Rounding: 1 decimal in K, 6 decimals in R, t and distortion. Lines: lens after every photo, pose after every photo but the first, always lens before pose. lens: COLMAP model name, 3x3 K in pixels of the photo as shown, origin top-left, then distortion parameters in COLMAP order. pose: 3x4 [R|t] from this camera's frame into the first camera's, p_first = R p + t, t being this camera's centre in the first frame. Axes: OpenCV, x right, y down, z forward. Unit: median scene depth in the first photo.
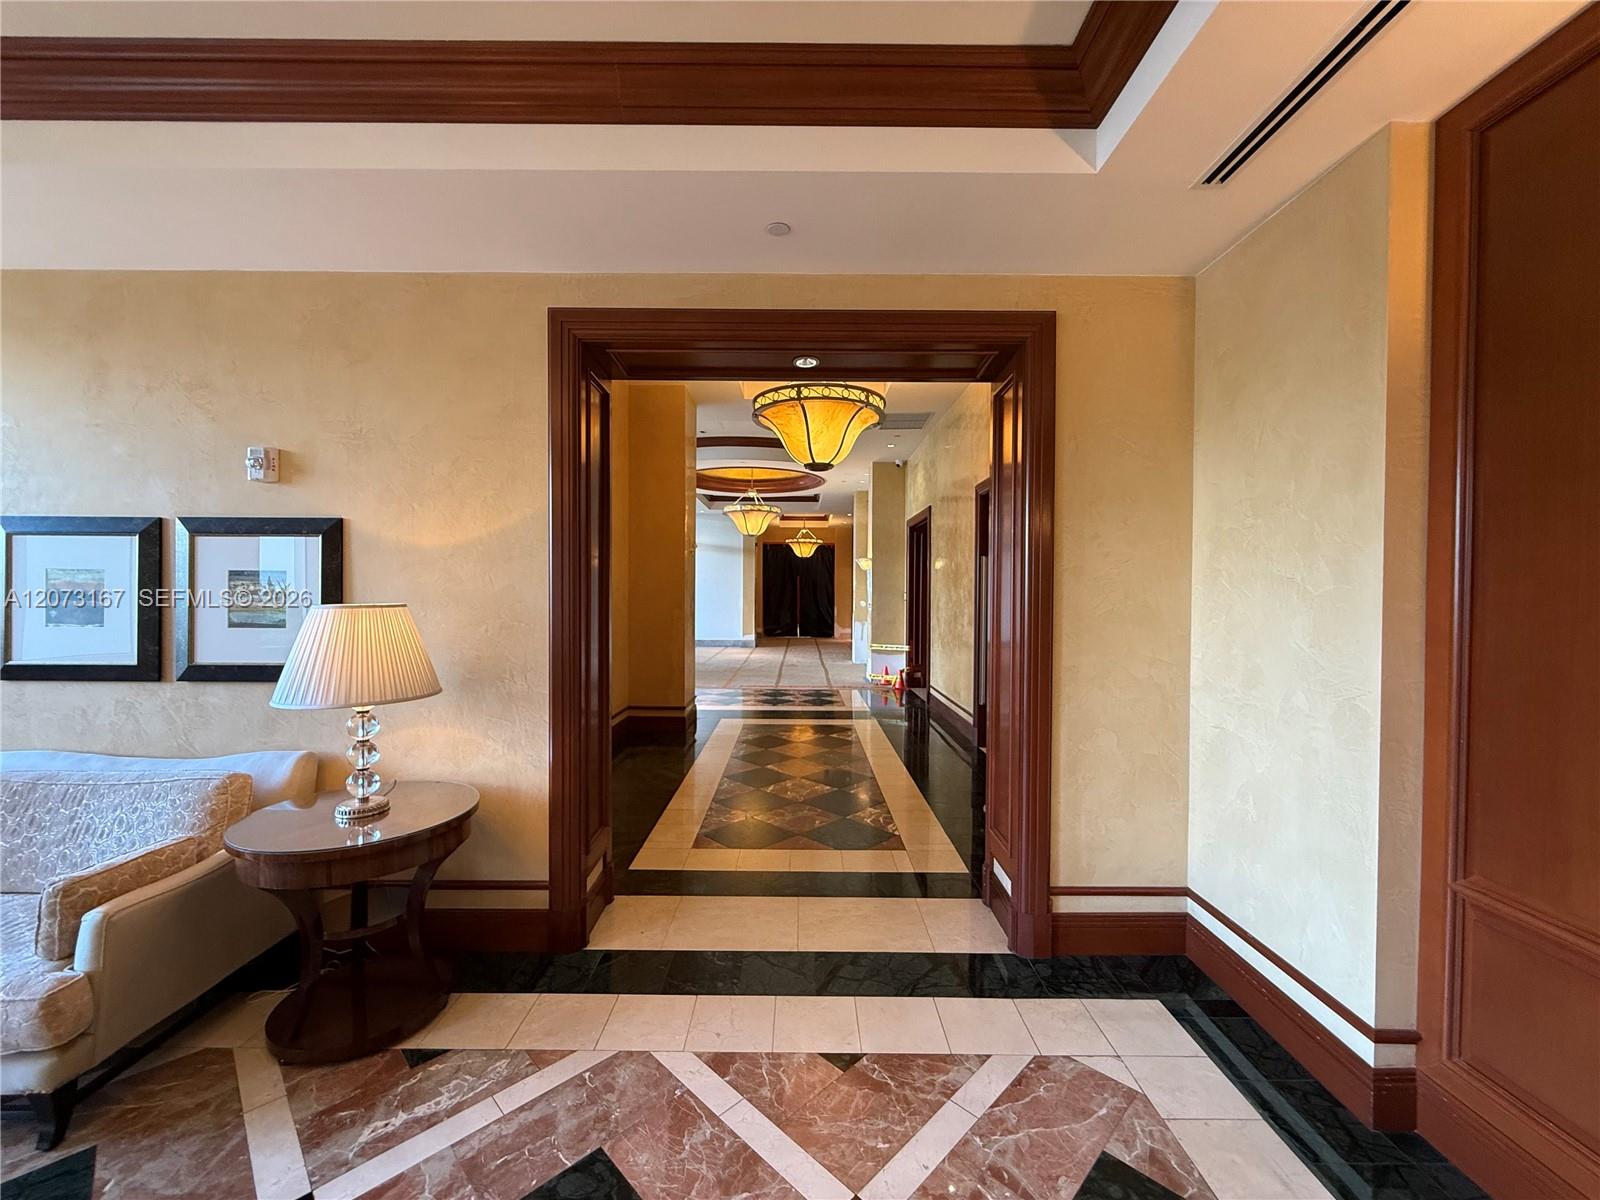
lens RADIAL K [[637.3, 0, 799.4], [0, 637.3, 602.6], [0, 0, 1]] dist [0.004299, 0.000415]
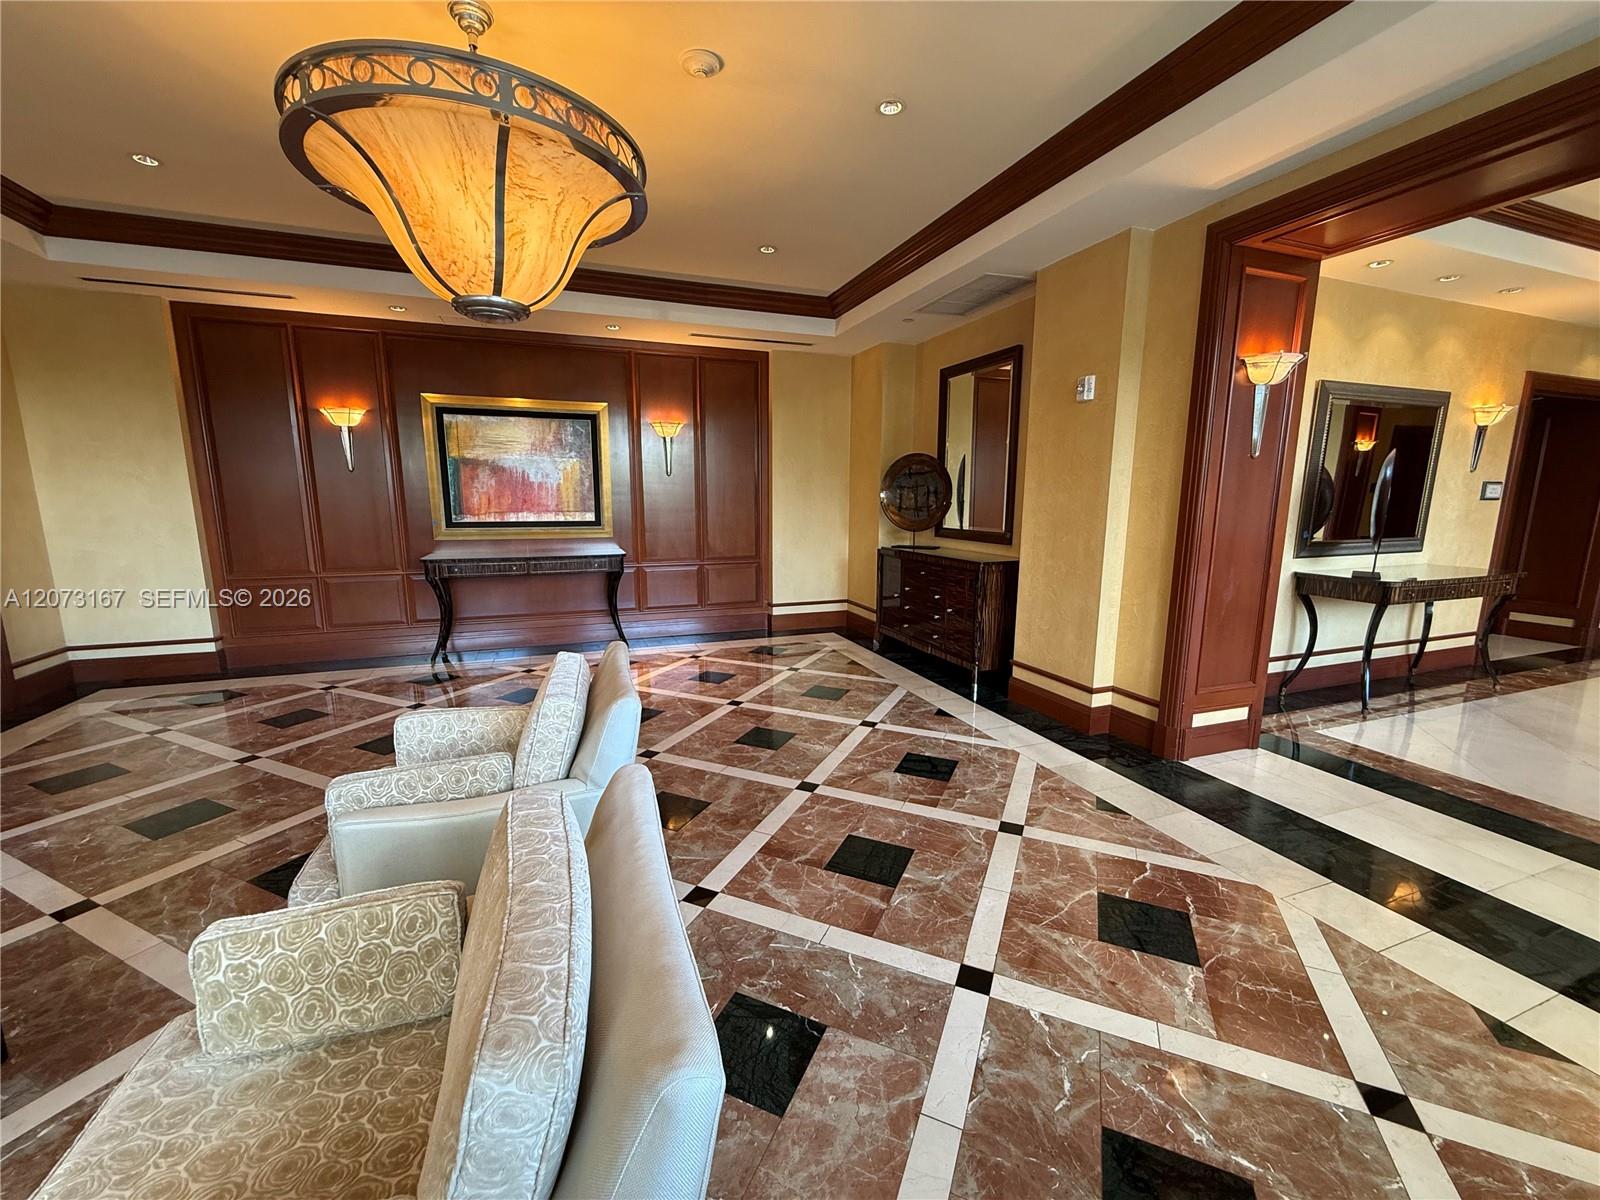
lens RADIAL K [[637.3, 0, 800.9], [0, 637.3, 601.9], [0, 0, 1]] dist [0.004299, 0.000415]
pose [[-0.357856, -0.165815, 0.918937, -2.222064], [-0.003346, 0.984329, 0.176311, -0.002437], [-0.933771, 0.060019, -0.352802, -0.373848]]
